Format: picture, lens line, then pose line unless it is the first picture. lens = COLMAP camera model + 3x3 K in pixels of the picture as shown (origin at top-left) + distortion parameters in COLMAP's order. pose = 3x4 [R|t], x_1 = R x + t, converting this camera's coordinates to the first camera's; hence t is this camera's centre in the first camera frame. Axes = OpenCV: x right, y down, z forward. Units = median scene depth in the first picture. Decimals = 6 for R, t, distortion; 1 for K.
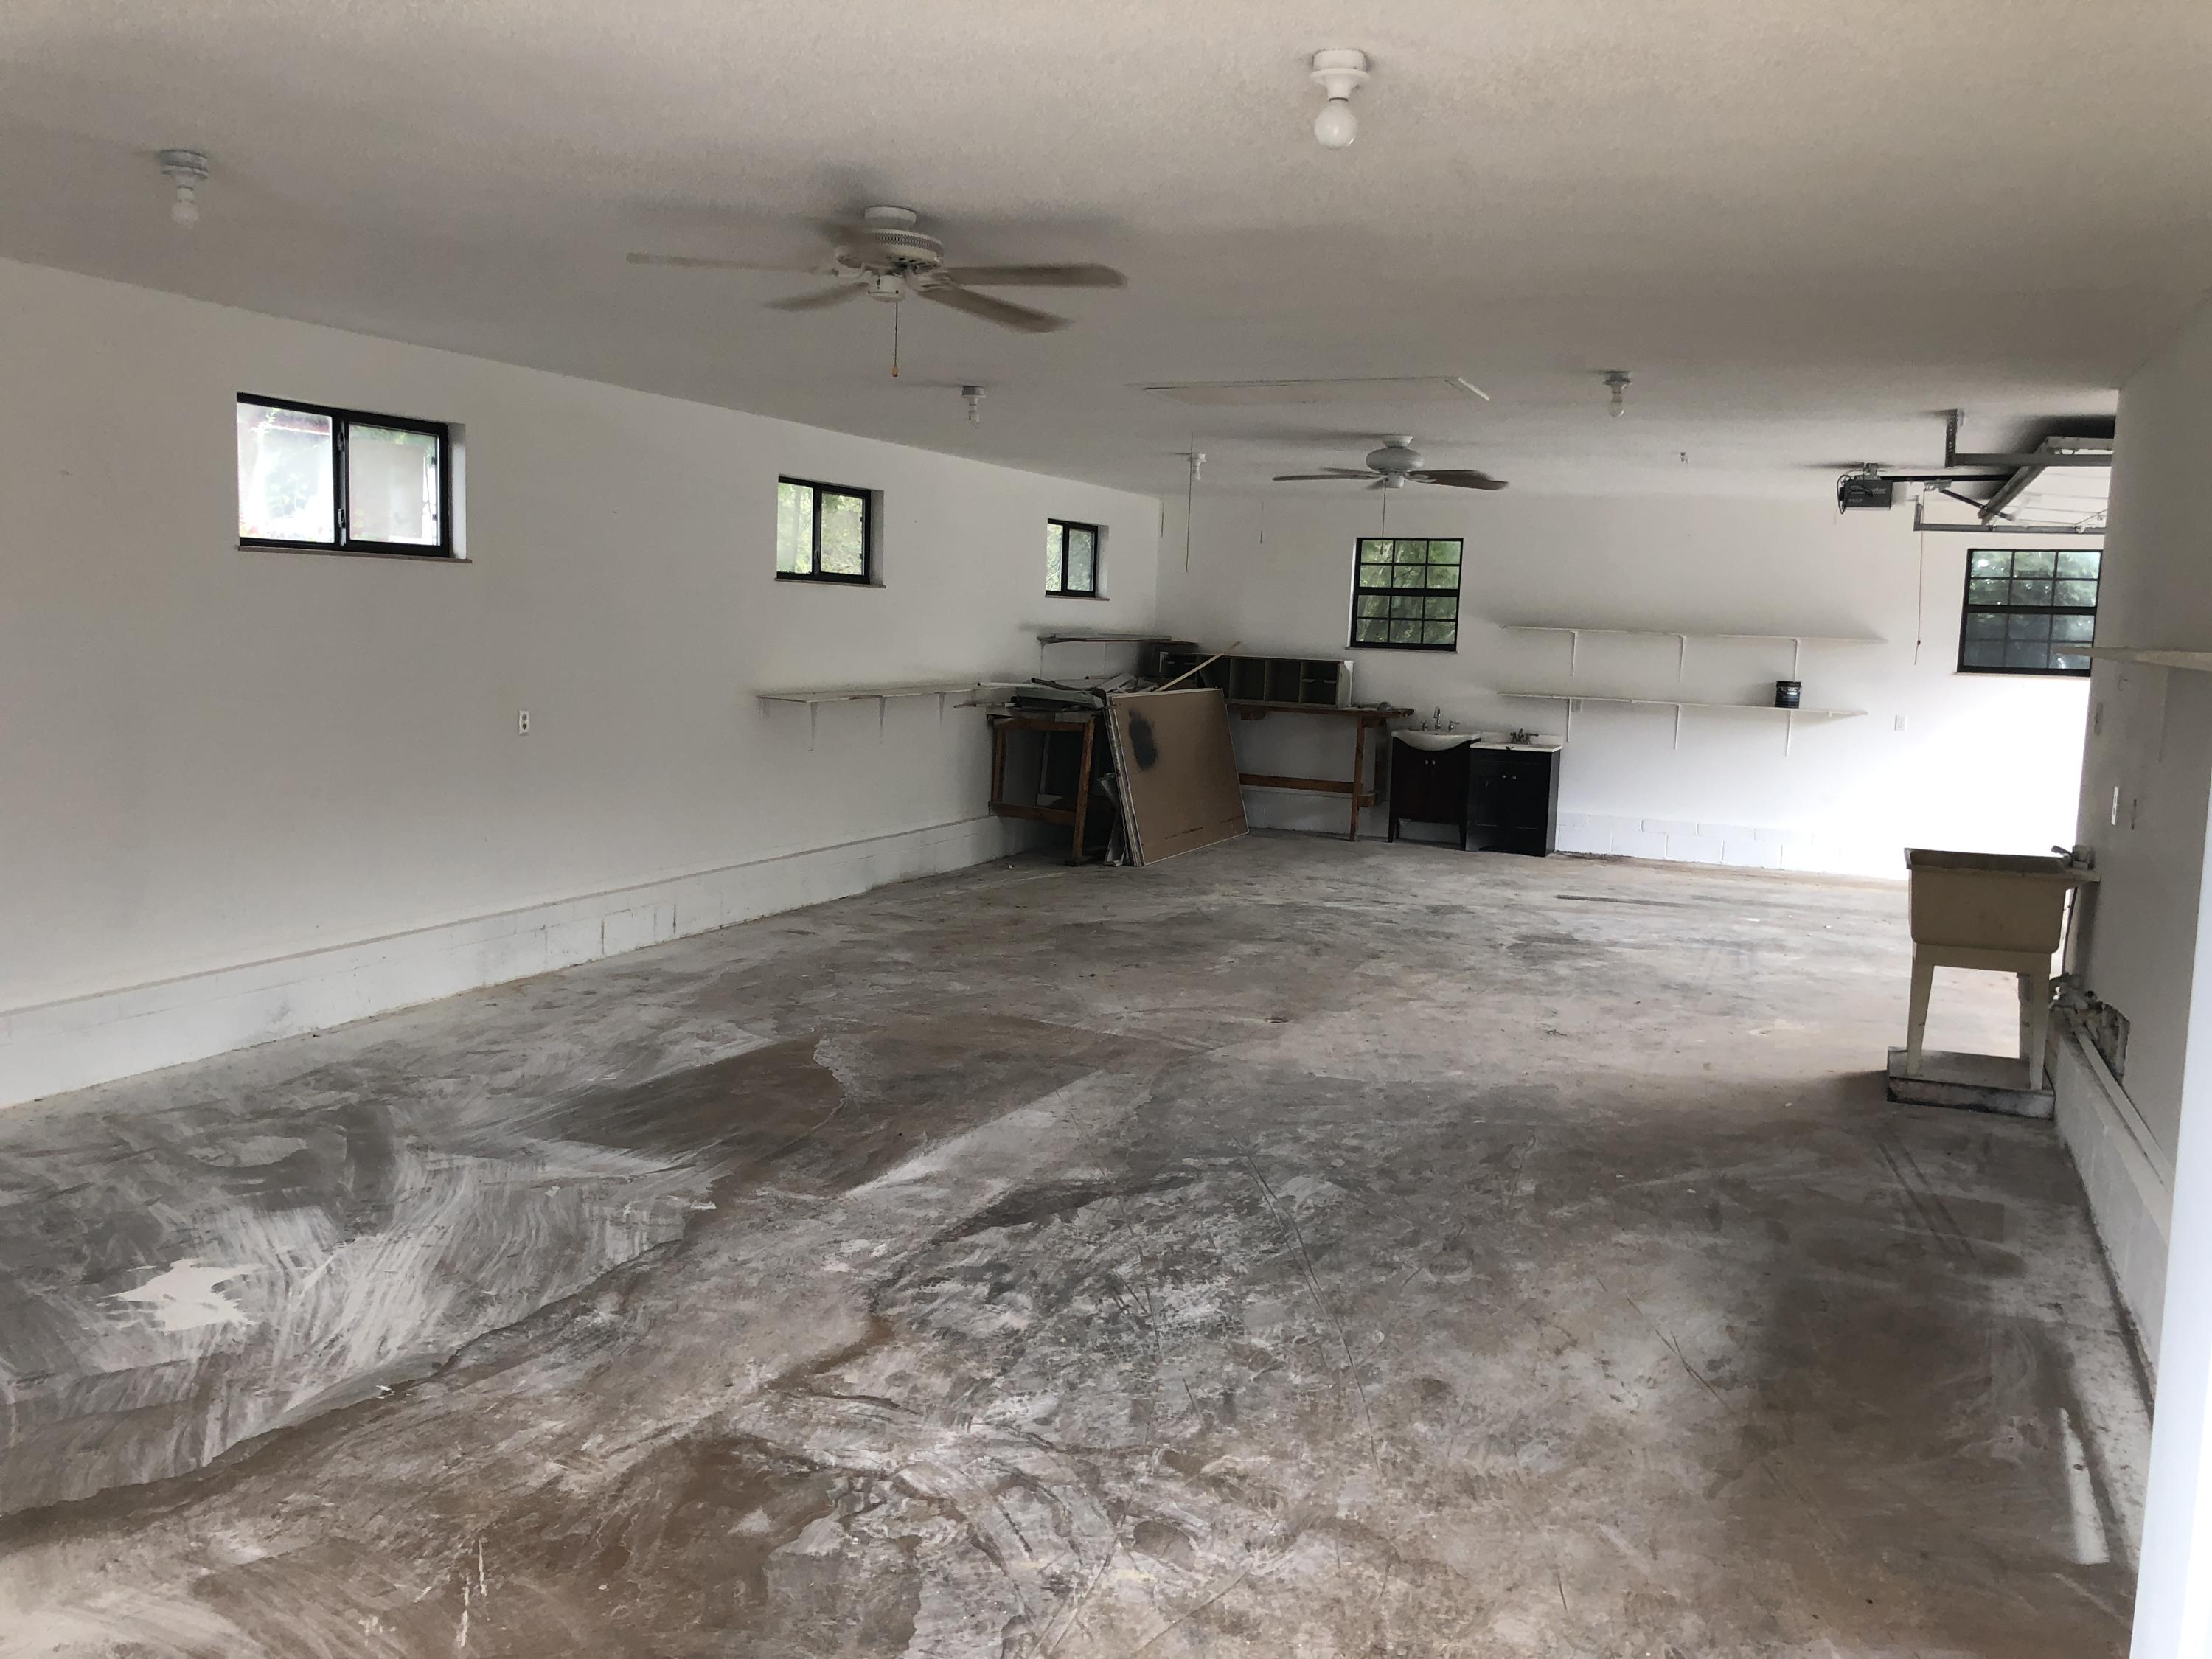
lens RADIAL K [[1821.2, 0, 1109.2], [0, 1821.2, 828.3], [0, 0, 1]] dist [0.024694, 0.001921]
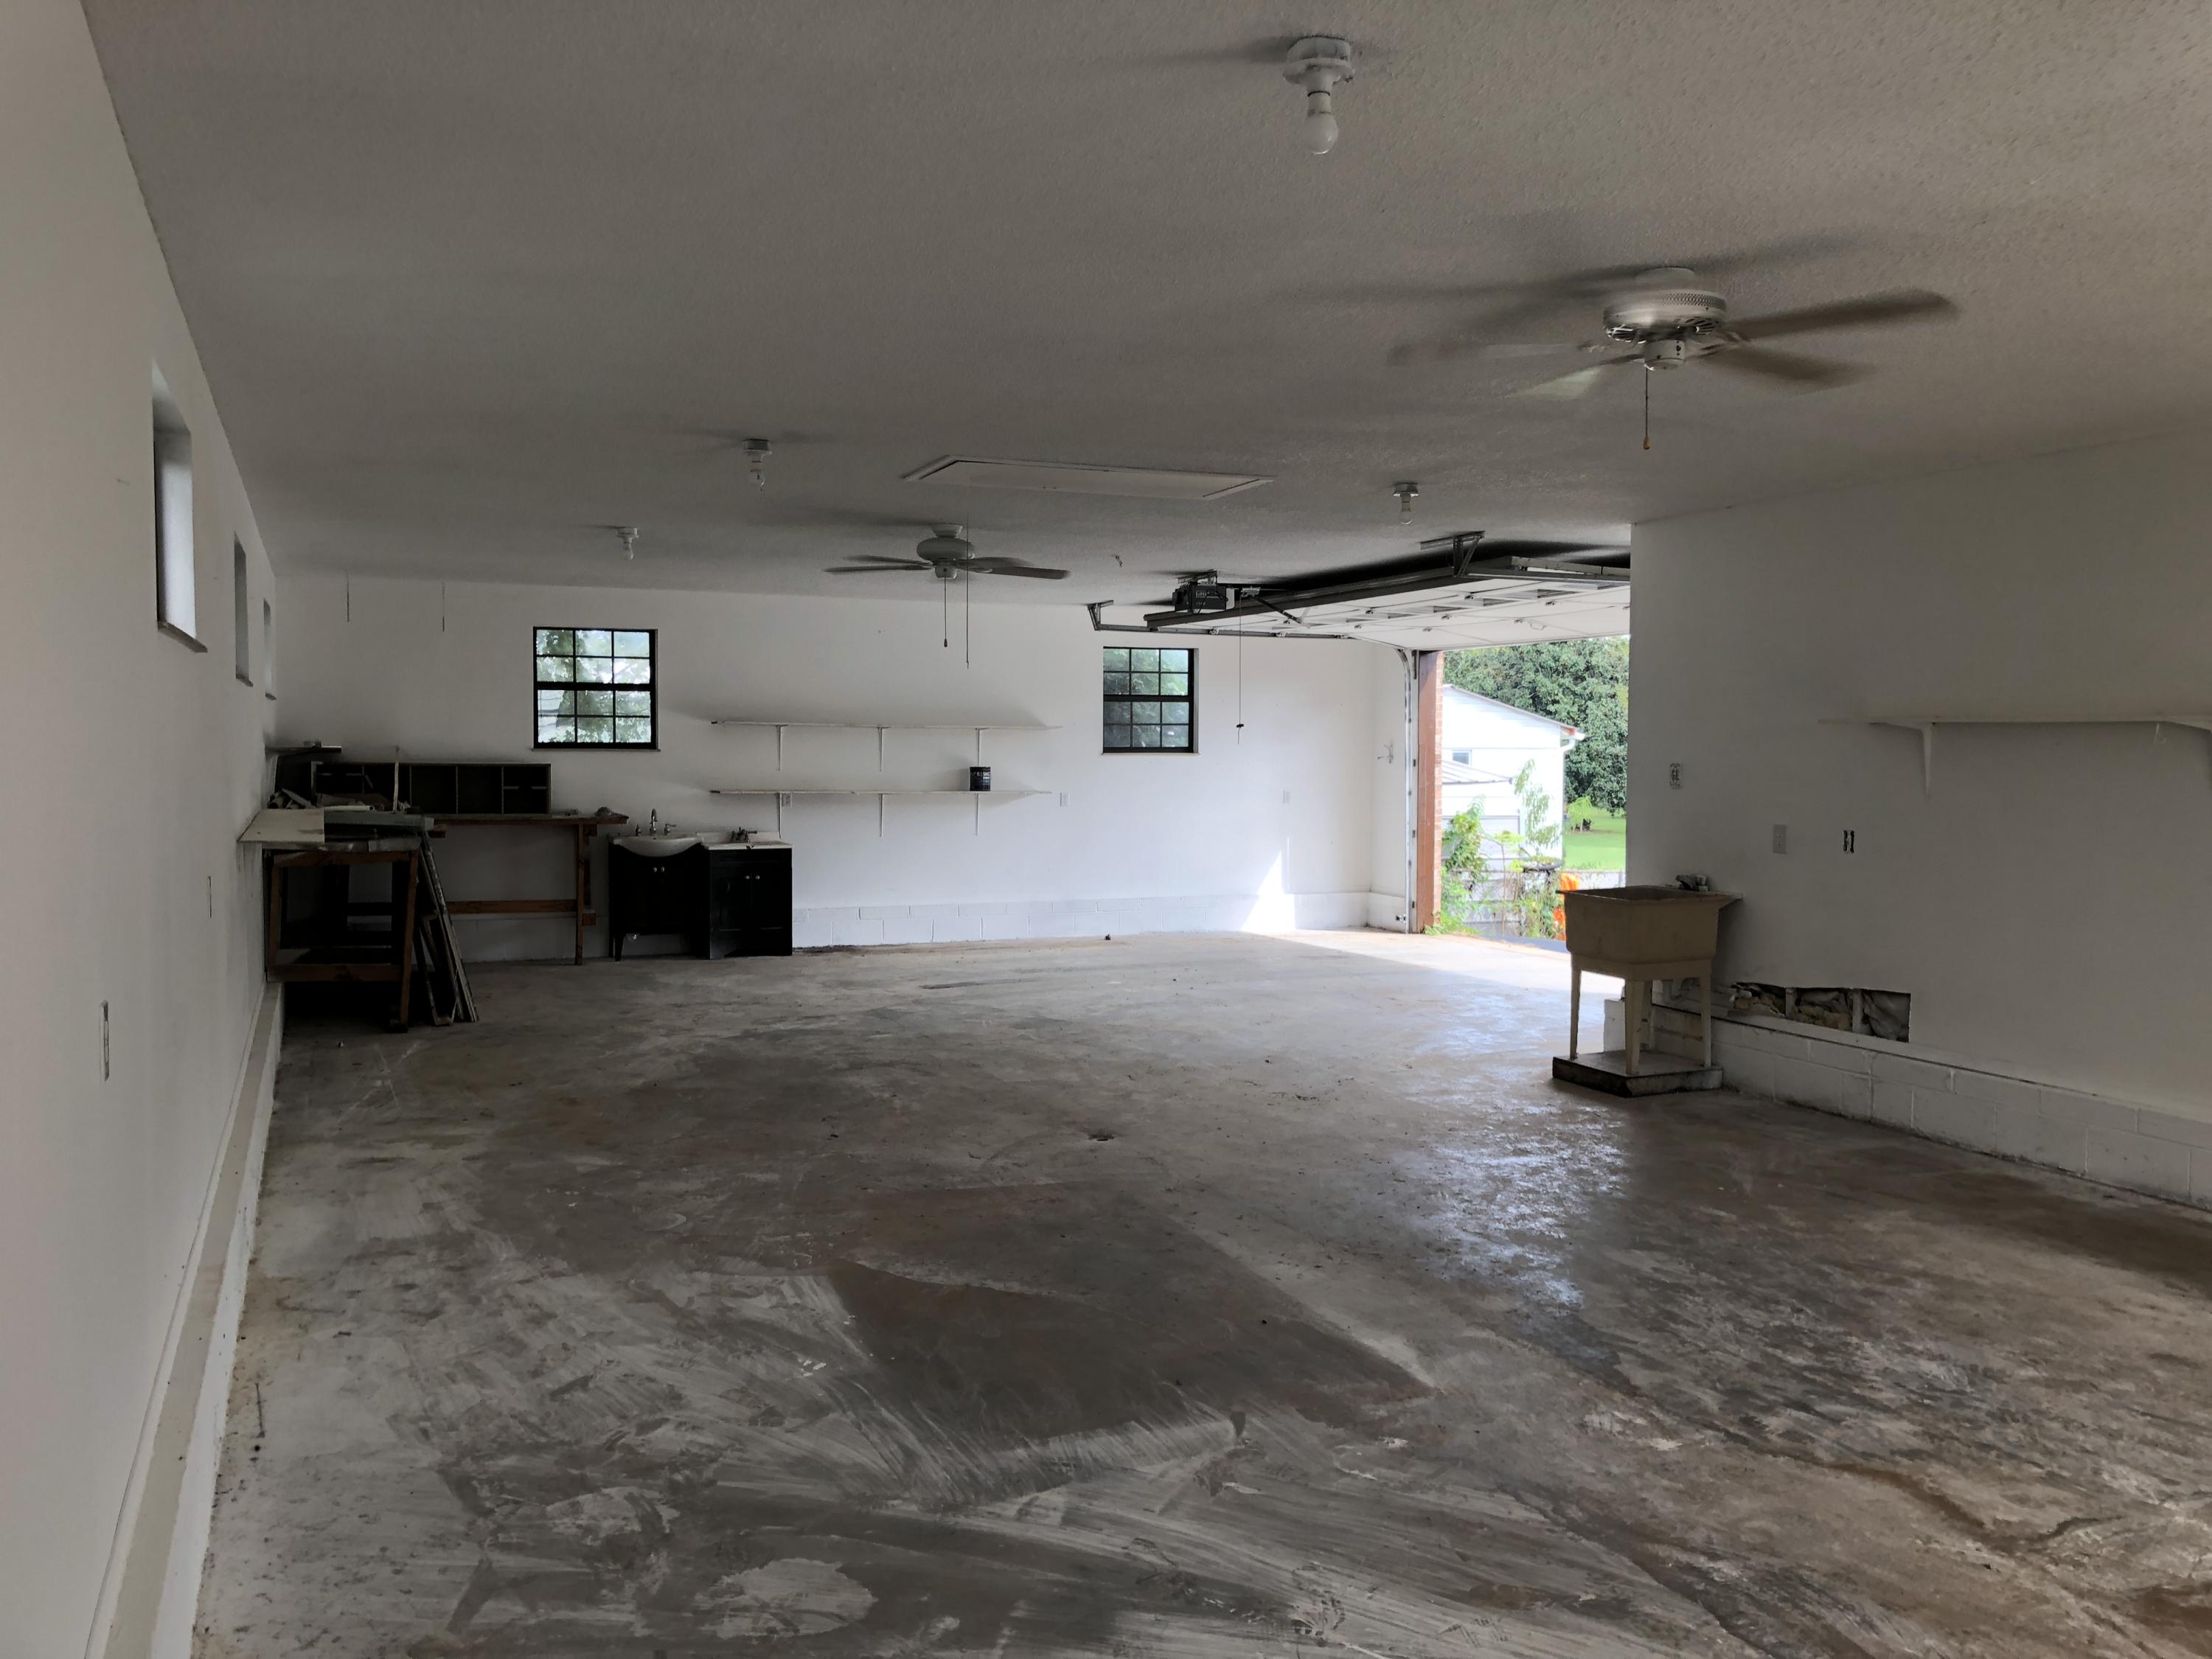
lens RADIAL K [[1821.2, 0, 1107.5], [0, 1821.2, 827.7], [0, 0, 1]] dist [0.024694, 0.001921]
pose [[0.690235, -0.063897, 0.720759, -0.907013], [0.100436, 0.994912, -0.007981, -0.073296], [-0.716581, 0.077899, 0.693140, 0.525044]]
